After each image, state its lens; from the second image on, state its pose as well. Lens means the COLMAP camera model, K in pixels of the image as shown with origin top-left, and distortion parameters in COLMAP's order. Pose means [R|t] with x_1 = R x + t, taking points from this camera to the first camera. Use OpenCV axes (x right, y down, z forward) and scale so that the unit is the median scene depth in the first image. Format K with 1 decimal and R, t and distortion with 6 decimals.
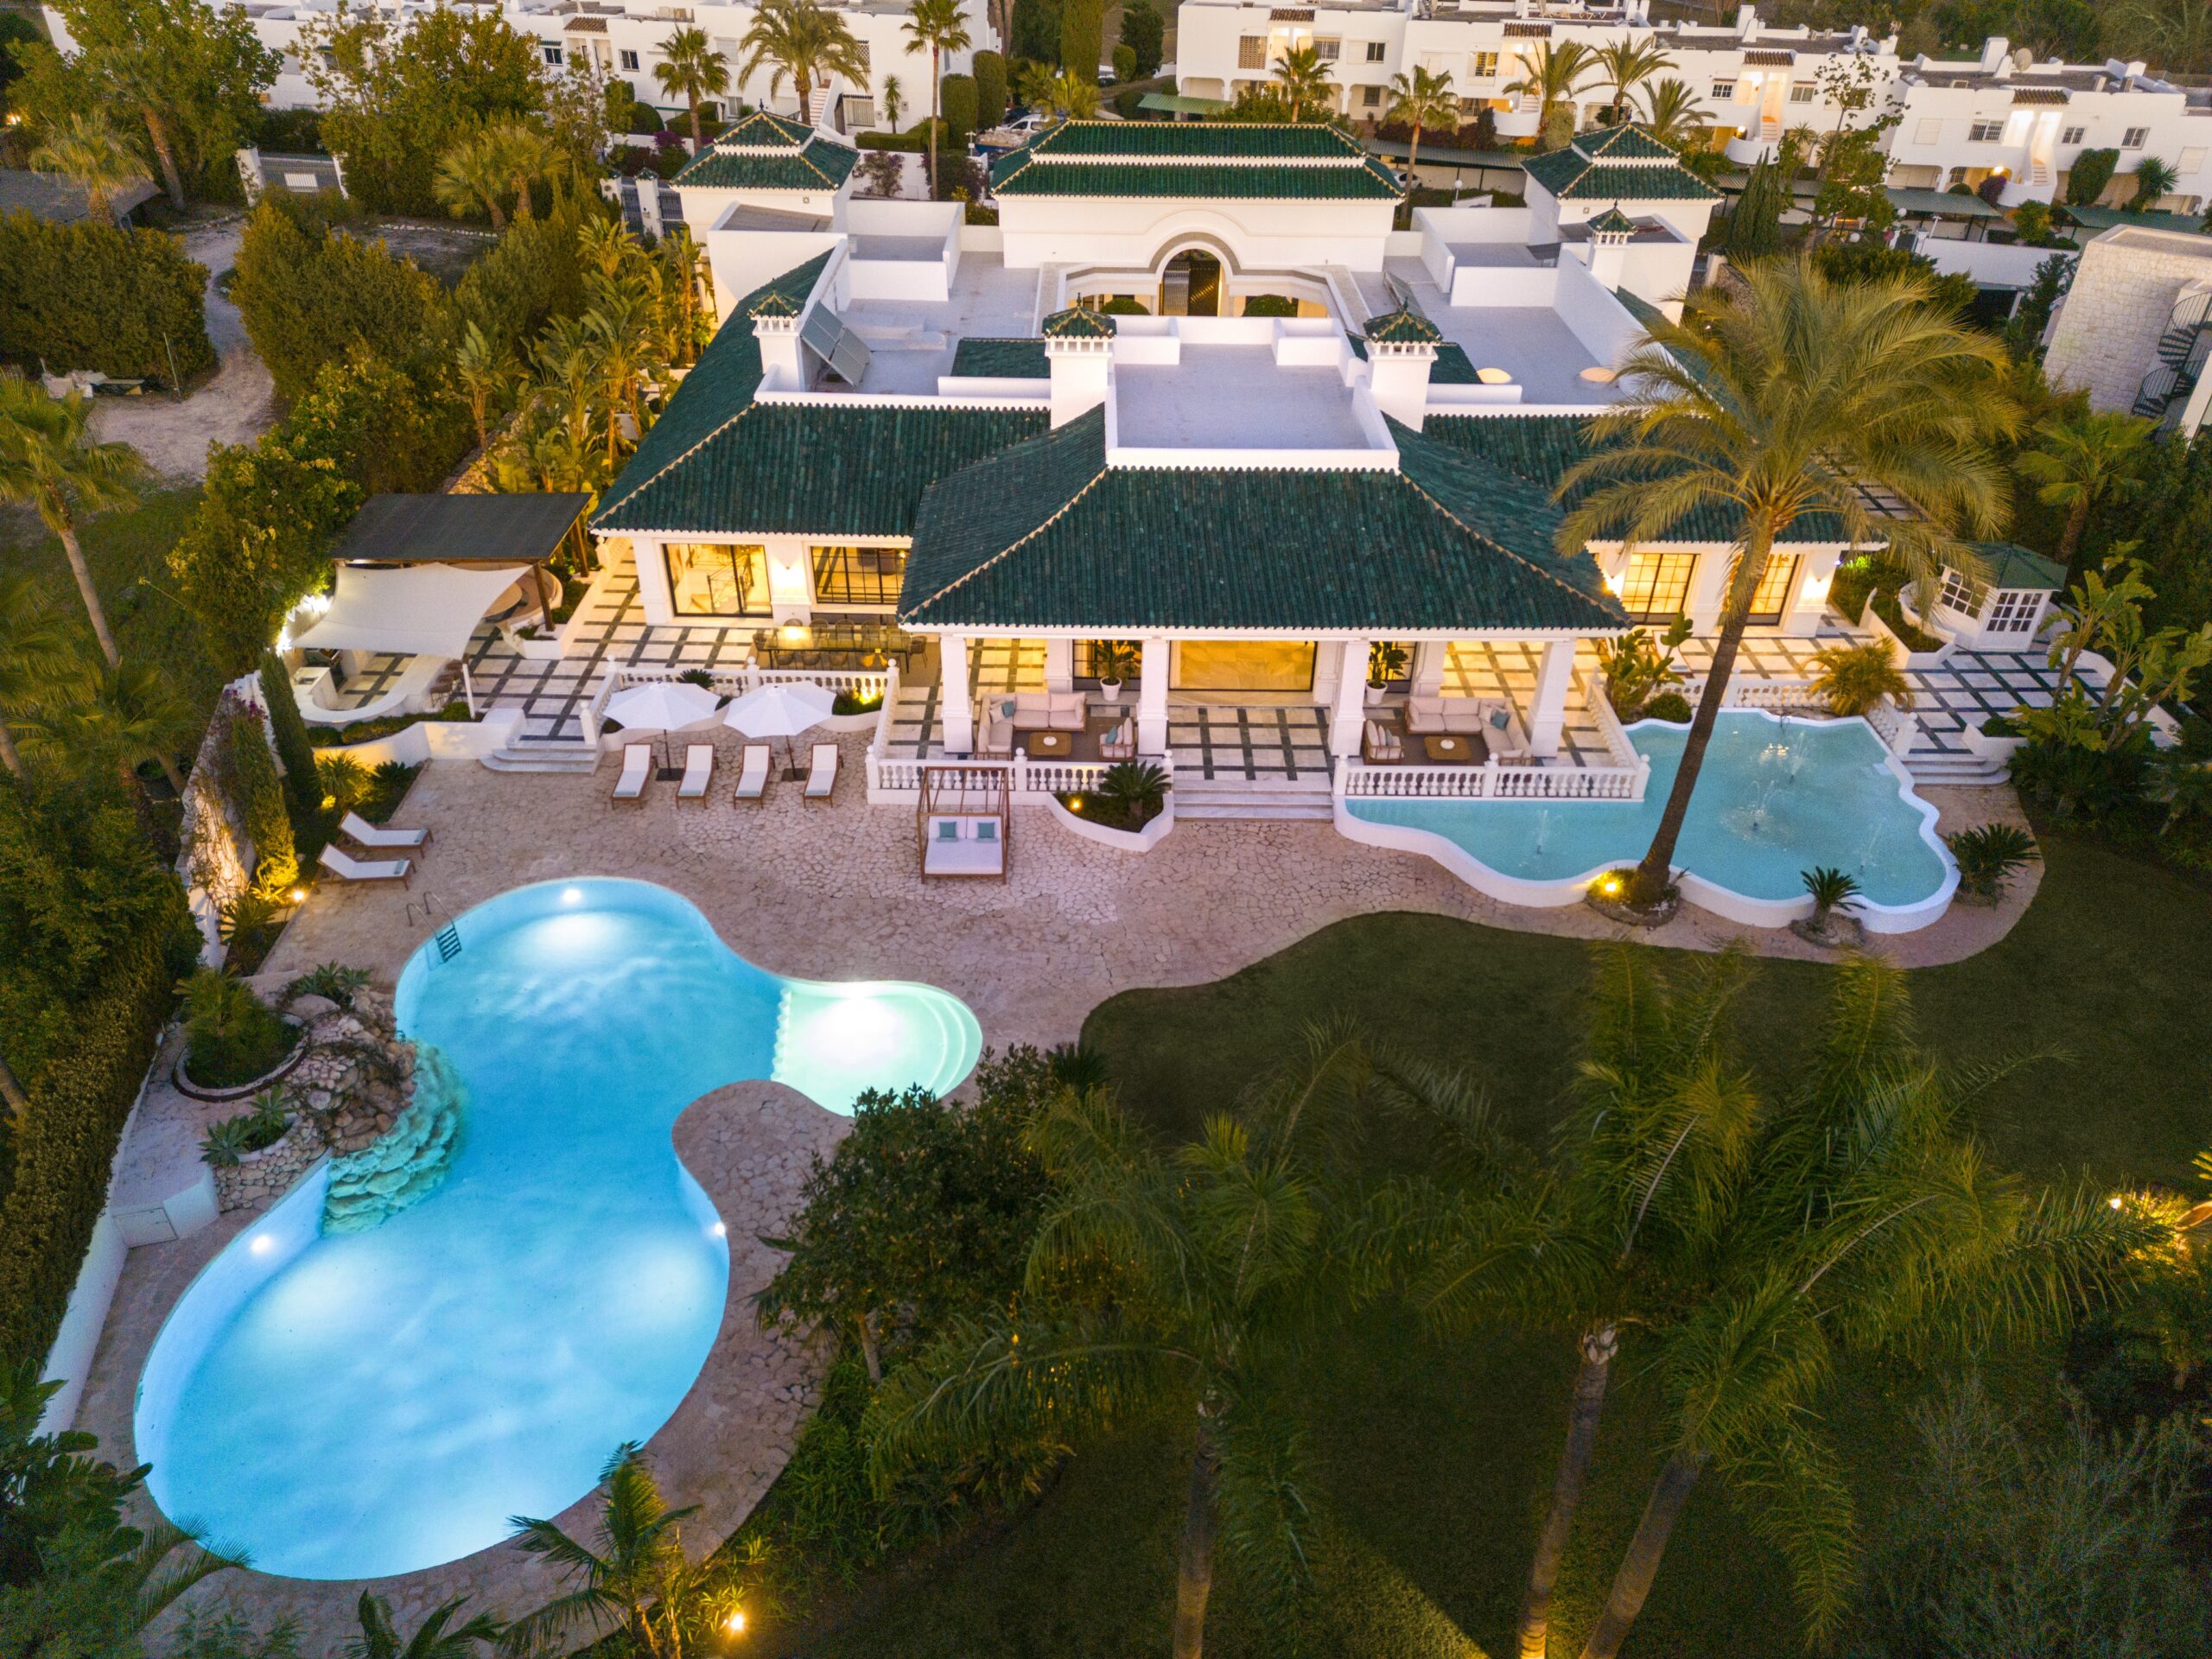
lens RADIAL K [[1479.2, 0, 1106.0], [0, 1479.2, 829.5], [0, 0, 1]] dist [0.041505, -0.005000]
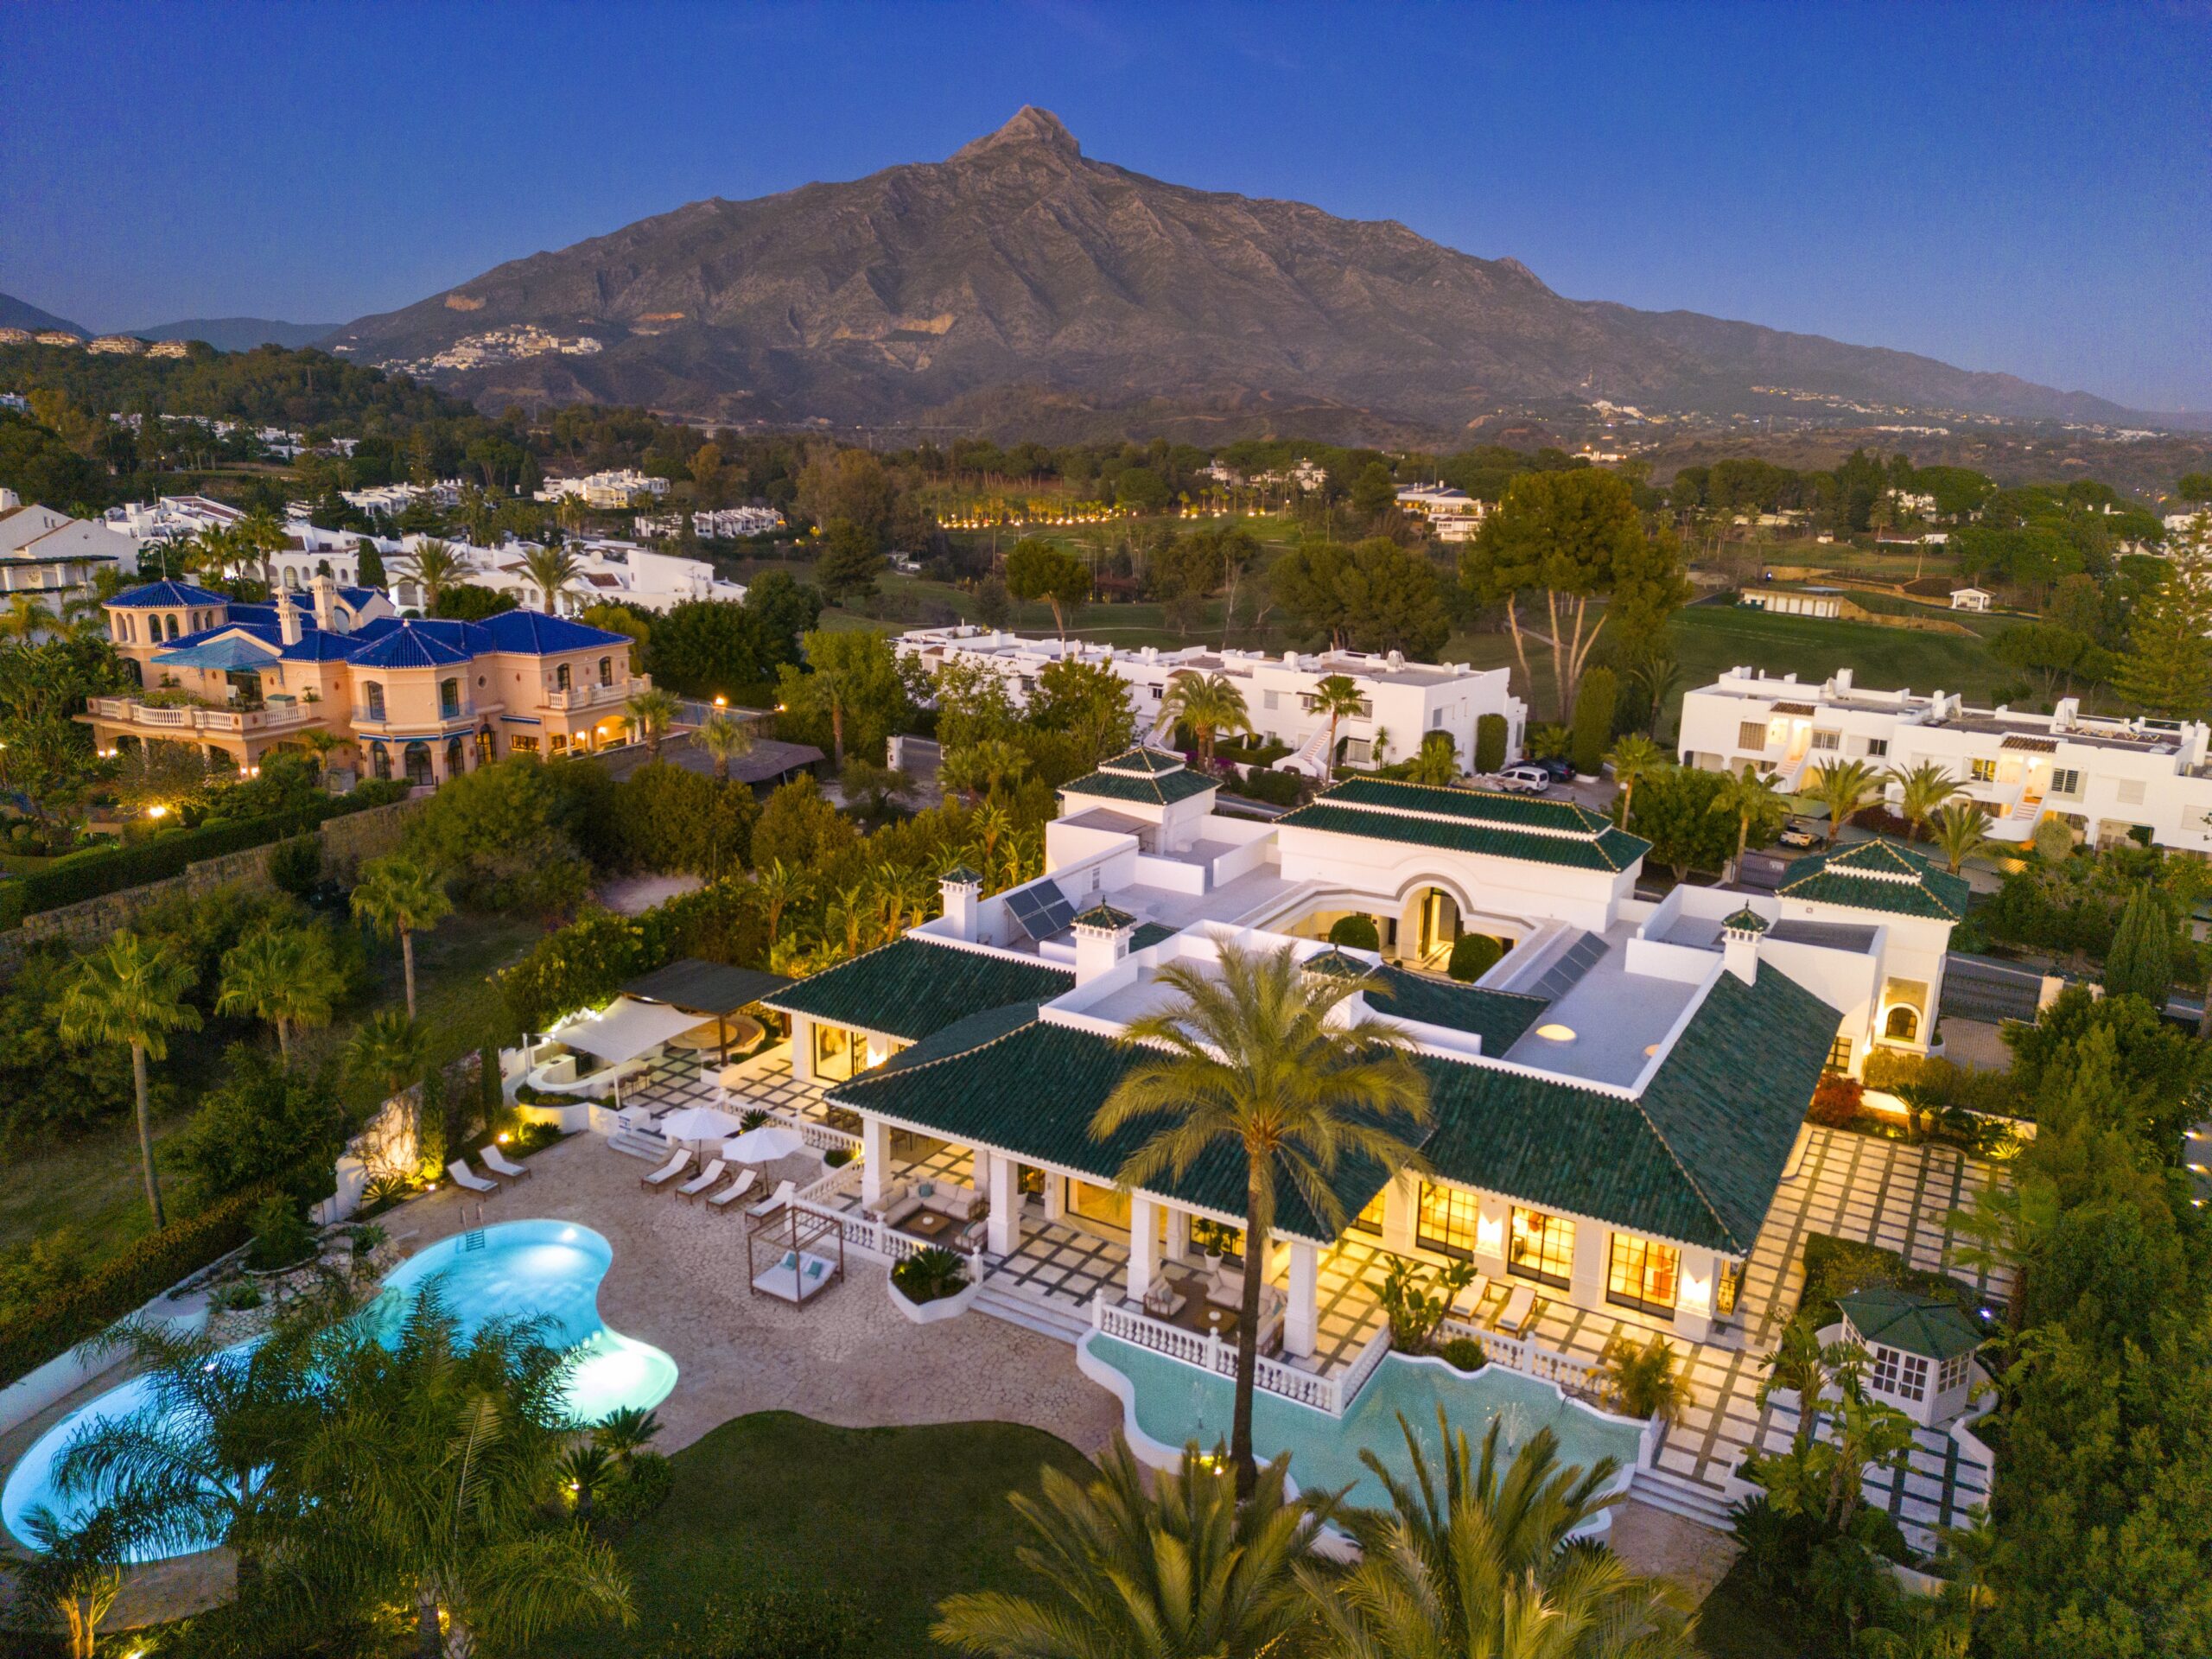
lens RADIAL K [[1479.2, 0, 1106.0], [0, 1479.2, 829.5], [0, 0, 1]] dist [0.041505, -0.005000]
pose [[0.863688, 0.124064, -0.488519, 0.643912], [-0.295981, 0.909356, -0.292347, -0.038796], [0.407968, 0.397089, 0.822121, -0.088269]]
